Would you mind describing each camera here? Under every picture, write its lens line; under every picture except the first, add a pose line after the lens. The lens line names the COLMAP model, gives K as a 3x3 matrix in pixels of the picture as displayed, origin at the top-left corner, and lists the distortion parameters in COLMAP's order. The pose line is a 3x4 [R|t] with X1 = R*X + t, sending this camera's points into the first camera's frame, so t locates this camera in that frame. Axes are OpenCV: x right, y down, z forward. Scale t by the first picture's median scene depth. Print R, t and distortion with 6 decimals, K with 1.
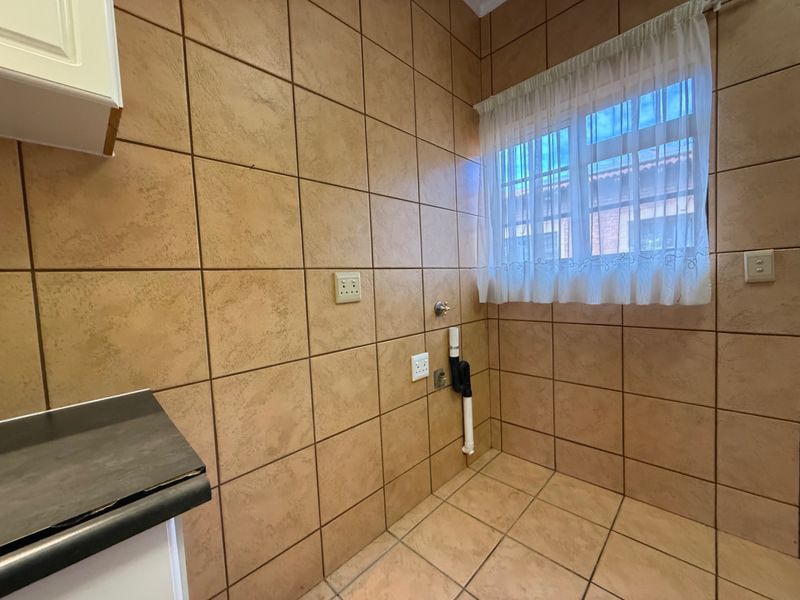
lens RADIAL K [[319.8, 0, 402.5], [0, 319.8, 301.4], [0, 0, 1]] dist [-0.006558, -0.000522]
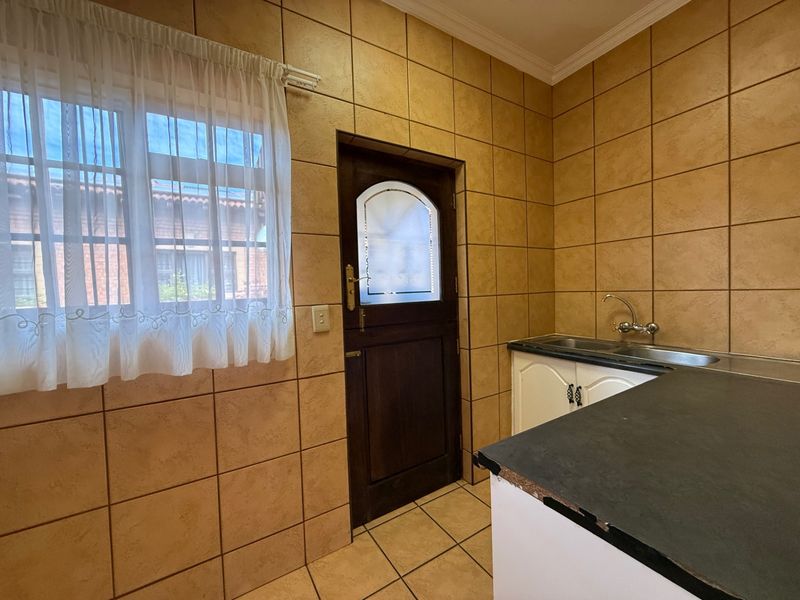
lens RADIAL K [[319.8, 0, 397.6], [0, 319.8, 300.3], [0, 0, 1]] dist [-0.006558, -0.000522]
pose [[0.239835, 0.014179, 0.970710, 0.019929], [0.072470, 0.996842, -0.032466, -0.104767], [-0.968105, 0.078134, 0.238050, 0.375278]]
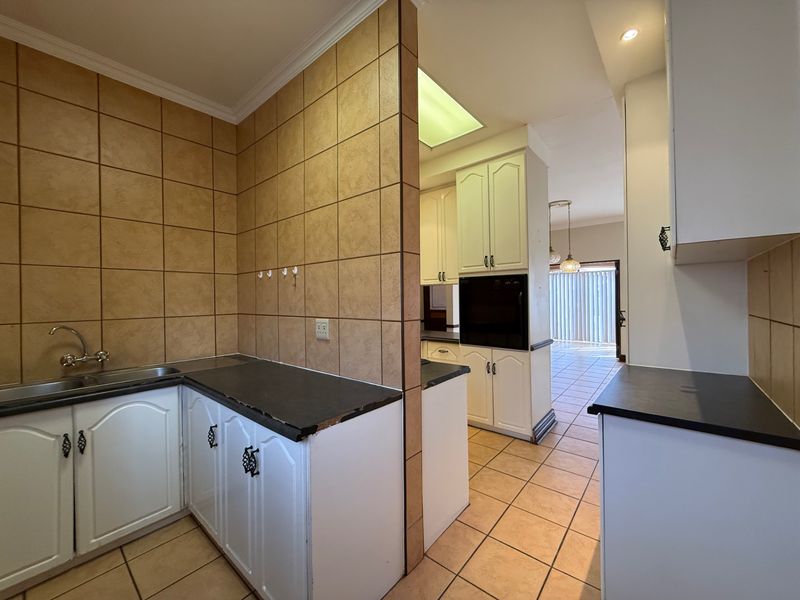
lens RADIAL K [[319.8, 0, 400.1], [0, 319.8, 298.1], [0, 0, 1]] dist [-0.006558, -0.000522]
pose [[-0.994365, 0.068440, -0.080954, 0.416880], [0.064429, 0.996609, 0.051173, -0.203669], [0.084182, 0.045669, -0.995403, 1.233277]]
